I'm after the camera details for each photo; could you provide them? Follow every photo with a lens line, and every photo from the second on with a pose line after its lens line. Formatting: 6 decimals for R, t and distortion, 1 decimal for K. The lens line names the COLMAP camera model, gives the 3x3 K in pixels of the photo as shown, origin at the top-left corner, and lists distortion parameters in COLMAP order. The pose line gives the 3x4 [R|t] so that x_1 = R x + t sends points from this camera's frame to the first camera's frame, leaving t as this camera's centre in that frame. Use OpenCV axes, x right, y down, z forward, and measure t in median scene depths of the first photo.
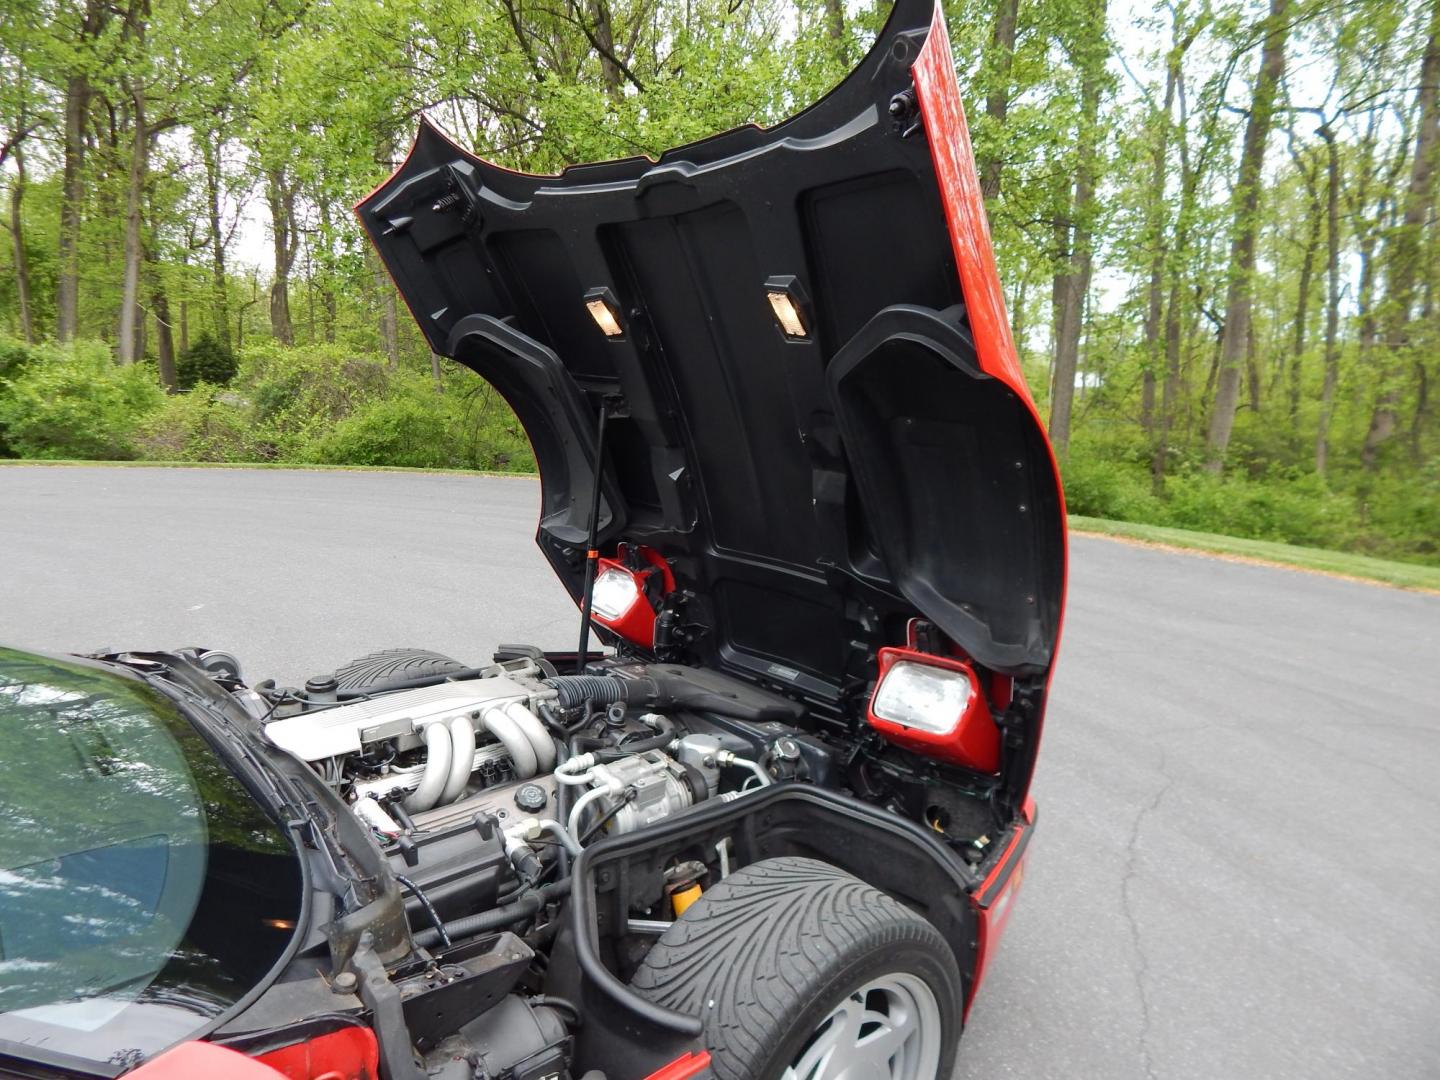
lens RADIAL K [[958.7, 0, 720.0], [0, 958.7, 540.0], [0, 0, 1]] dist [-0.010089, -0.002240]
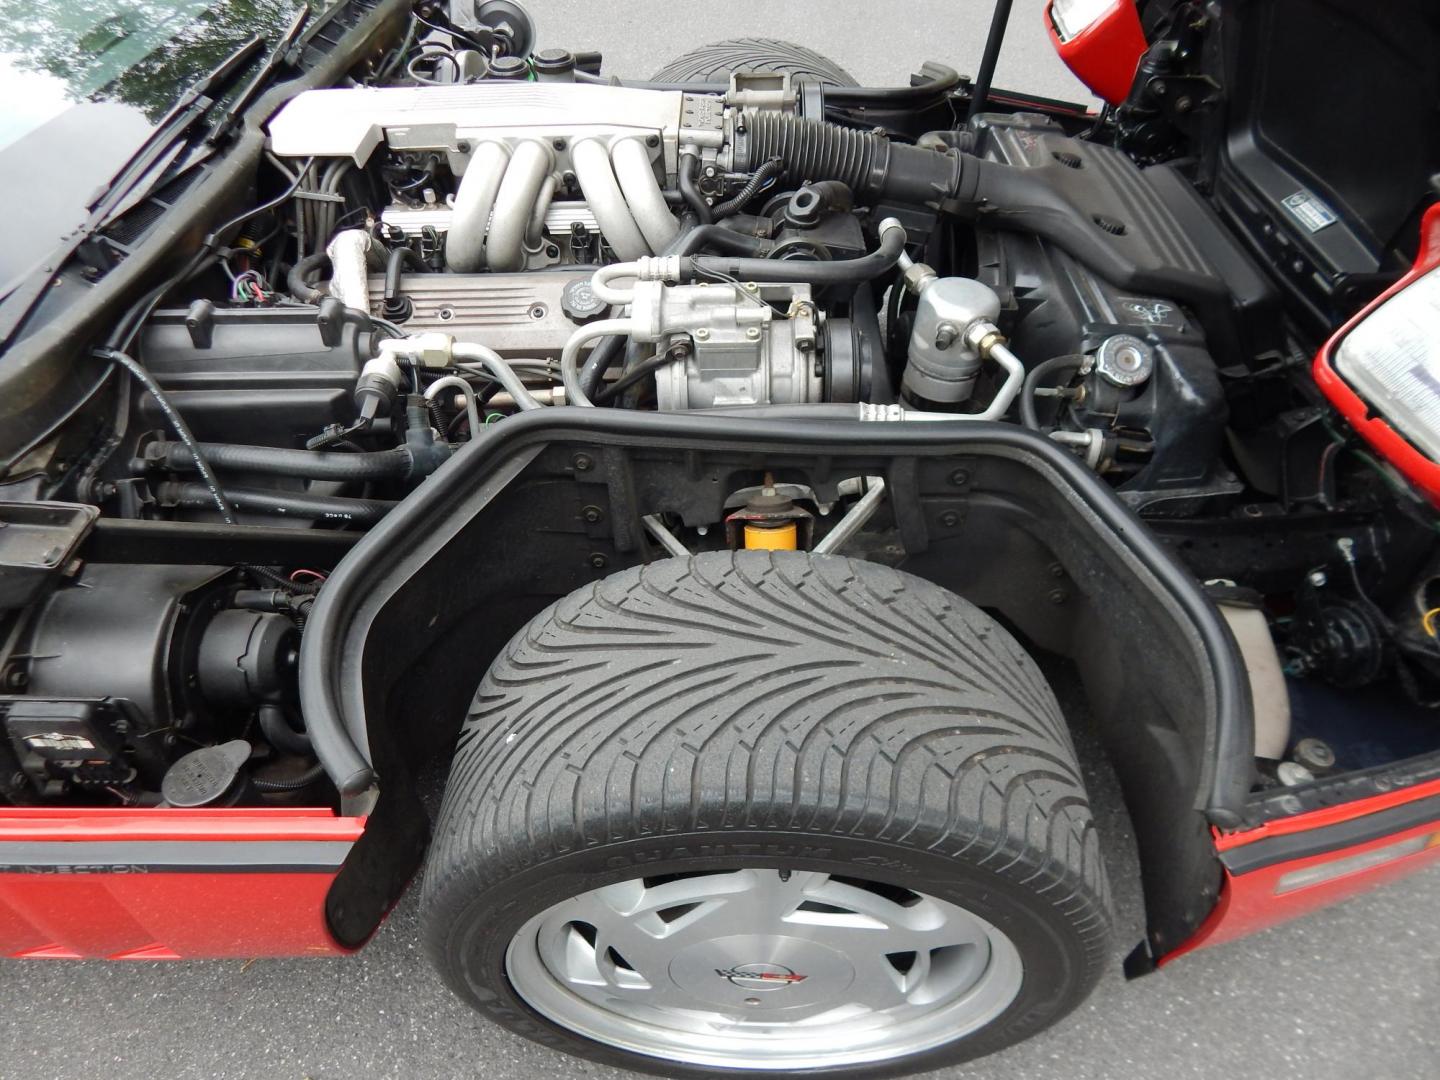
lens RADIAL K [[958.7, 0, 720.0], [0, 958.7, 540.0], [0, 0, 1]] dist [-0.010089, -0.002240]
pose [[0.726828, 0.438523, -0.528600, 0.202286], [-0.086336, 0.821866, 0.563101, 0.028140], [0.681371, -0.363640, 0.635216, 0.456420]]
